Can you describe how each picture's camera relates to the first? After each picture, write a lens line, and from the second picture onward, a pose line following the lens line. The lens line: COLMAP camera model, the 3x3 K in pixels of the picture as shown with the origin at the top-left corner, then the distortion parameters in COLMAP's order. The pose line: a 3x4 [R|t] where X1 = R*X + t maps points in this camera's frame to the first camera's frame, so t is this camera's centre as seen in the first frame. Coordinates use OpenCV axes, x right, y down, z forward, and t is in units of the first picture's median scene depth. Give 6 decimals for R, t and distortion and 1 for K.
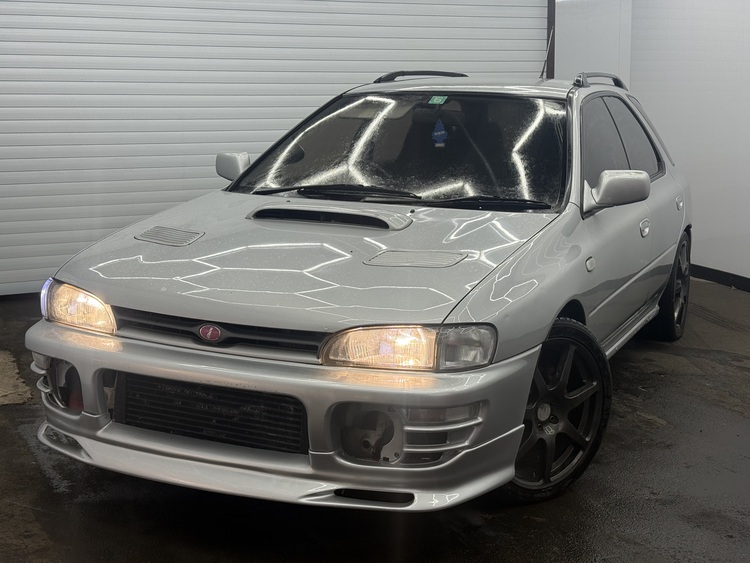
lens RADIAL K [[1034.0, 0, 375.0], [0, 1034.0, 281.5], [0, 0, 1]] dist [0.130858, -0.026352]
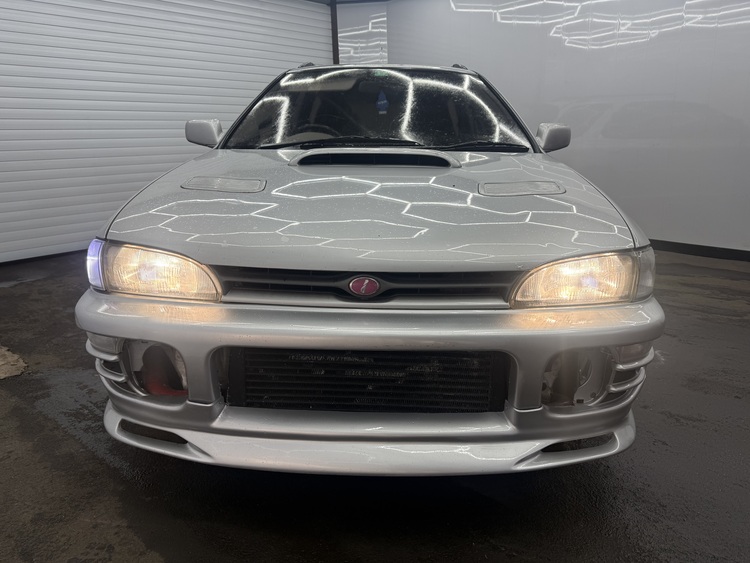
lens RADIAL K [[527.8, 0, 375.0], [0, 527.8, 281.5], [0, 0, 1]] dist [0.073695, -0.001345]
pose [[0.922492, -0.110488, 0.369865, -0.296025], [0.077639, 0.991688, 0.102602, 0.003451], [-0.378127, -0.065933, 0.923403, 0.590809]]
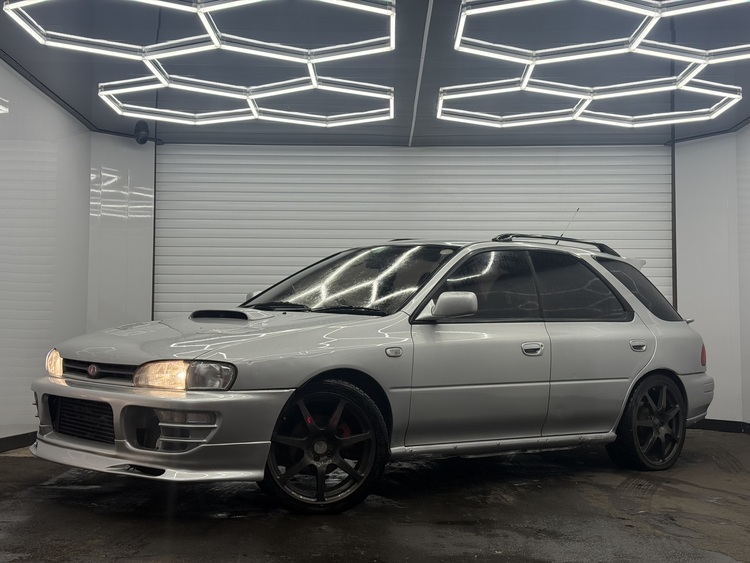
lens RADIAL K [[1034.0, 0, 375.0], [0, 1034.0, 281.5], [0, 0, 1]] dist [0.130858, -0.026352]
pose [[0.911651, -0.012614, -0.410771, 0.875662], [-0.080031, 0.974943, -0.207558, 0.209350], [0.403097, 0.222095, 0.887799, -0.280194]]
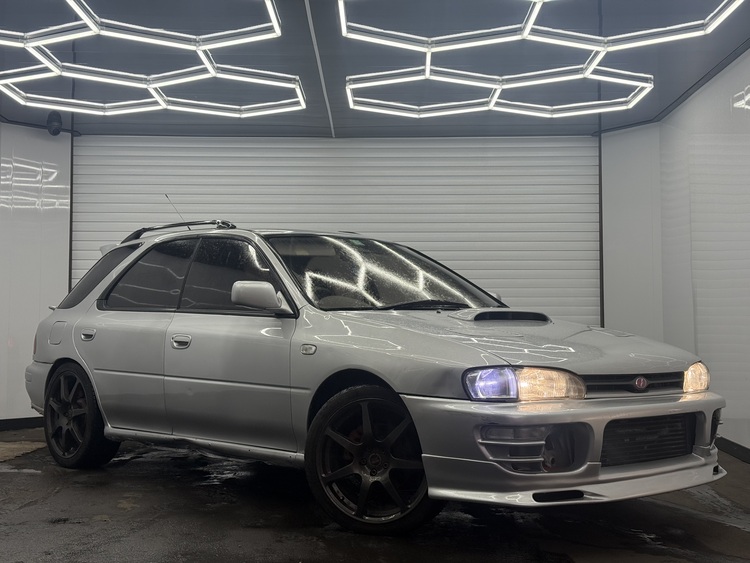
lens RADIAL K [[1034.0, 0, 375.0], [0, 1034.0, 281.5], [0, 0, 1]] dist [0.130858, -0.026352]
pose [[0.395162, 0.019622, 0.918402, -1.559348], [0.162907, 0.982428, -0.091084, -0.015532], [-0.904051, 0.185607, 0.385022, 0.731360]]
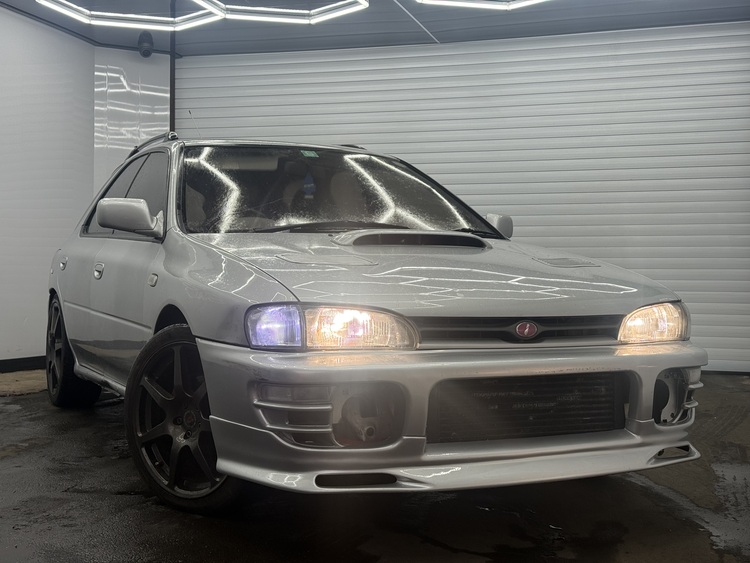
lens RADIAL K [[1034.0, 0, 375.0], [0, 1034.0, 281.5], [0, 0, 1]] dist [0.130858, -0.026352]
pose [[0.649563, -0.030377, 0.759701, -0.996216], [0.136381, 0.987650, -0.077117, 0.059093], [-0.747976, 0.153702, 0.645684, 0.432147]]
